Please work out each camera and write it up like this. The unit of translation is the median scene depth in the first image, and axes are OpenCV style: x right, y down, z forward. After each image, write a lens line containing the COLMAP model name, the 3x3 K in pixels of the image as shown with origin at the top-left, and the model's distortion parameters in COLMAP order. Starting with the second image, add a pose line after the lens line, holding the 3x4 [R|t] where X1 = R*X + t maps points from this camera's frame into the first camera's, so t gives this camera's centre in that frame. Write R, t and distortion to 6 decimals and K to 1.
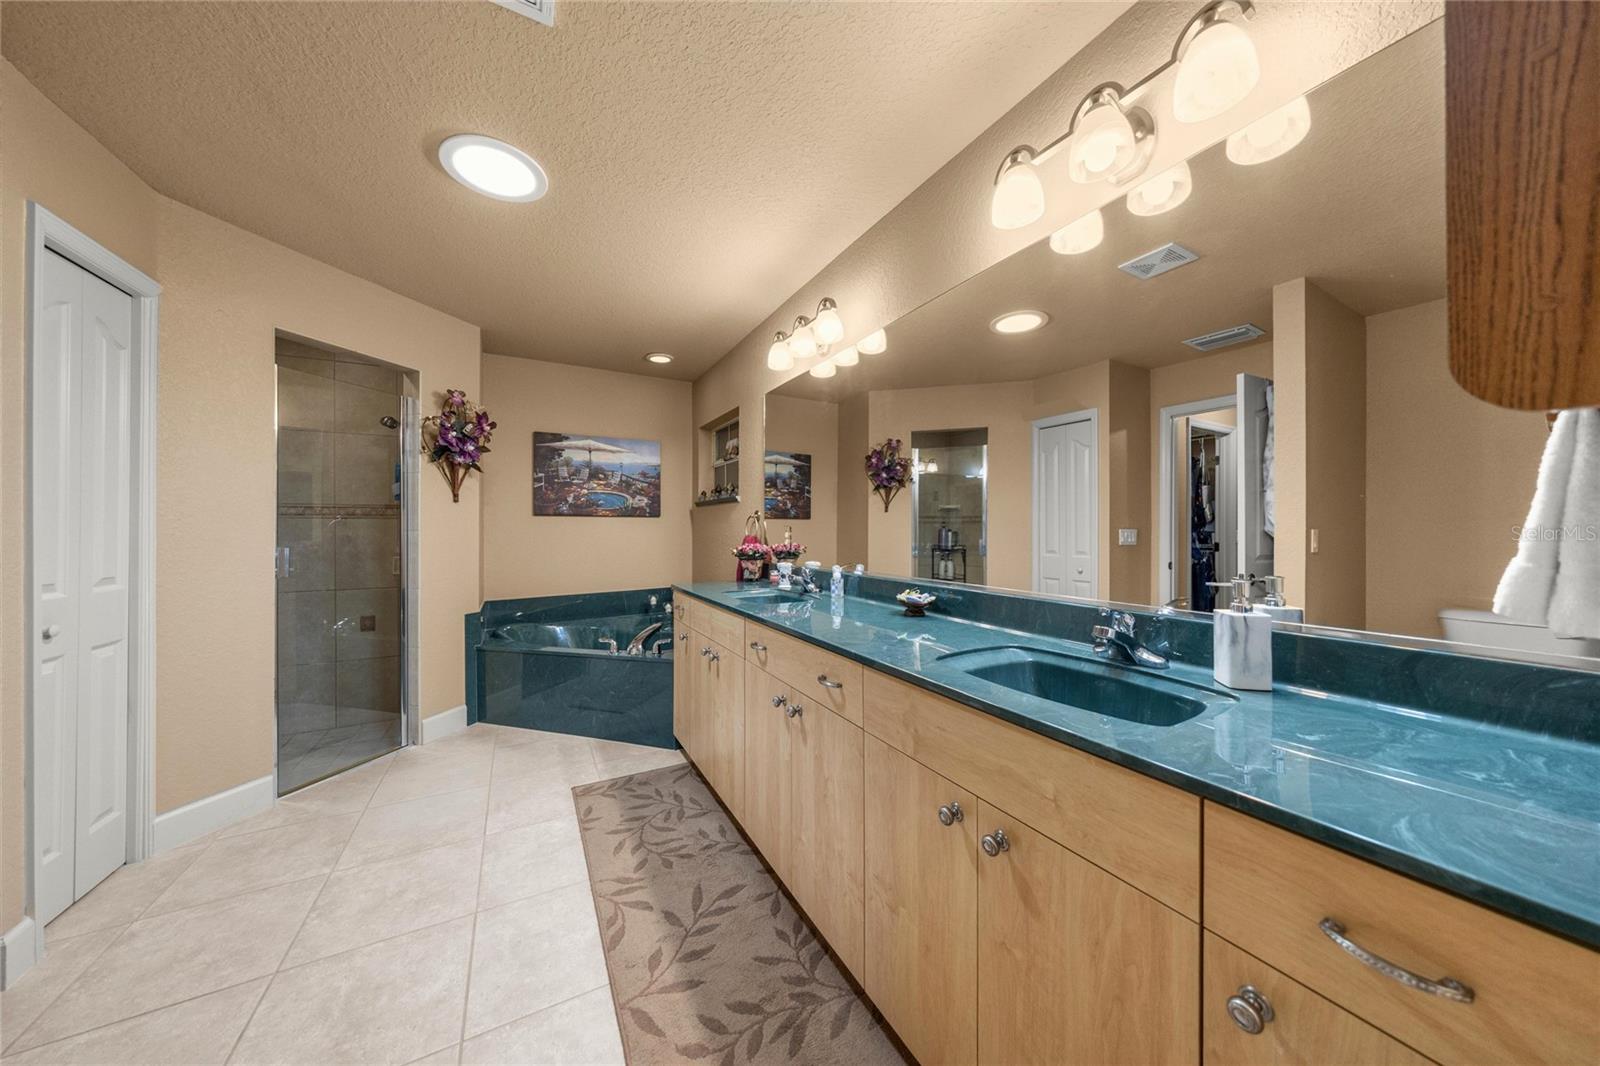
lens RADIAL K [[522.7, 0, 808.0], [0, 522.7, 527.1], [0, 0, 1]] dist [-0.000192, 0.000027]
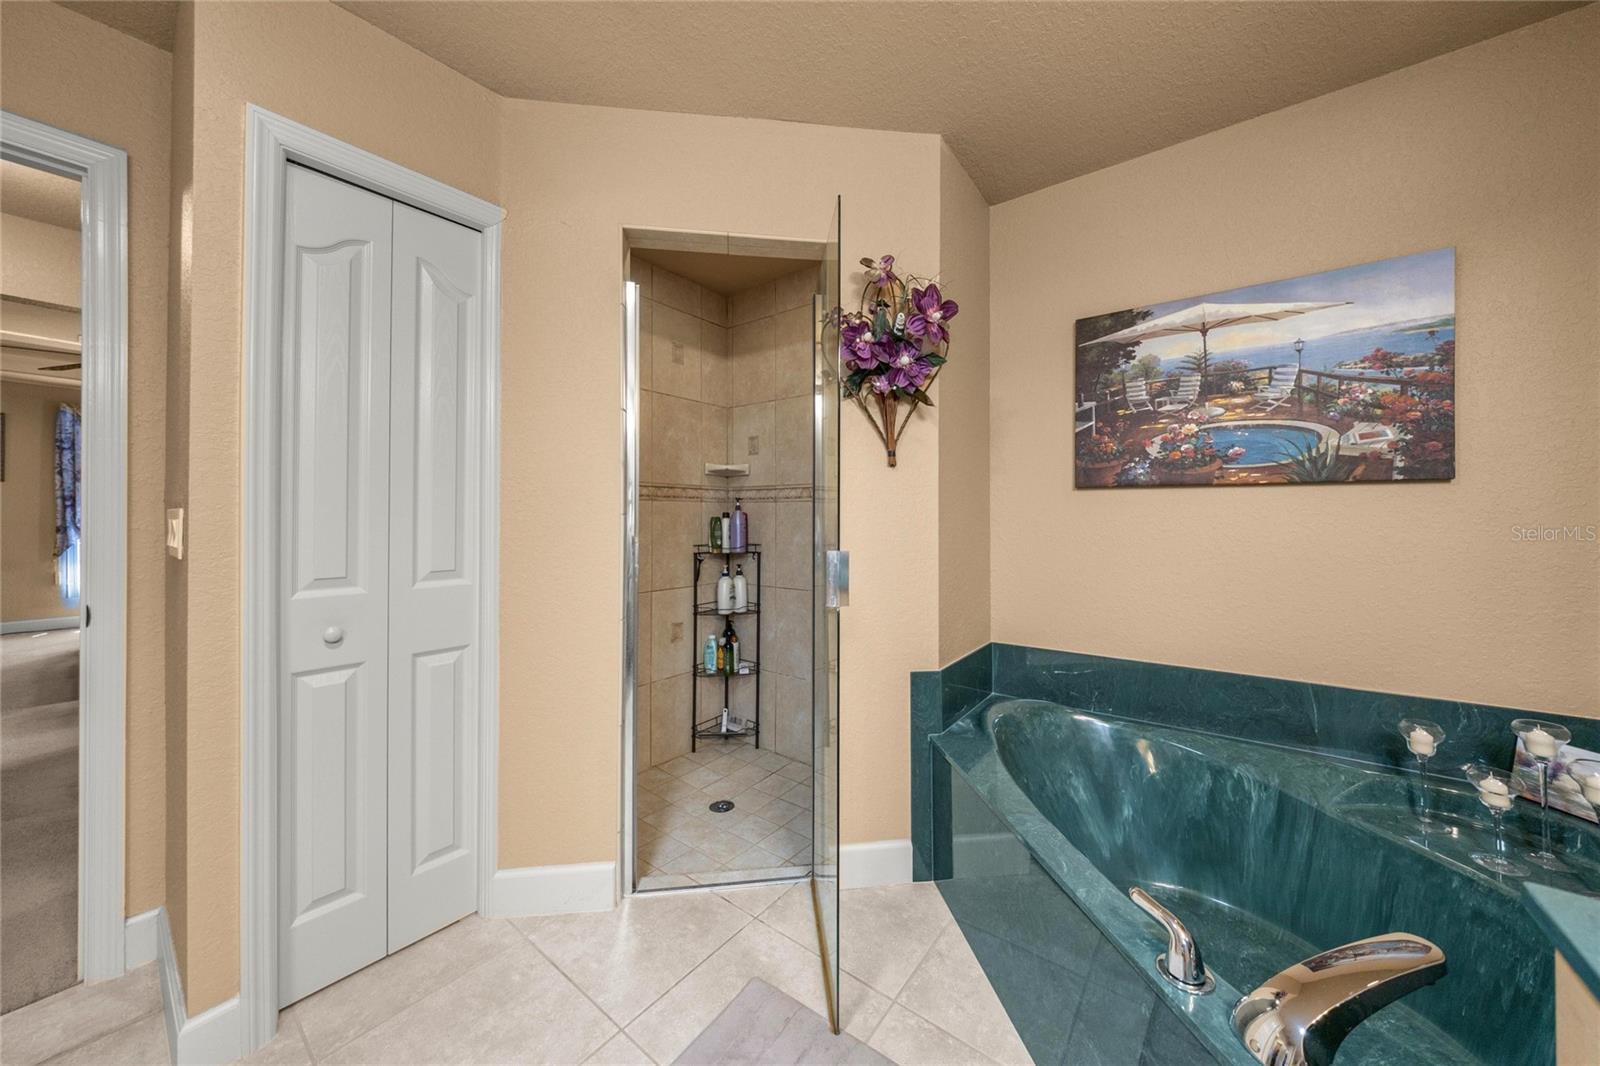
lens RADIAL K [[553.6, 0, 802.3], [0, 553.6, 512.5], [0, 0, 1]] dist [-0.000193, -0.000062]
pose [[0.394466, -0.000747, -0.918910, -0.142402], [-0.003337, 0.999992, -0.002245, 0.002322], [0.918904, 0.003952, 0.394460, 0.550987]]
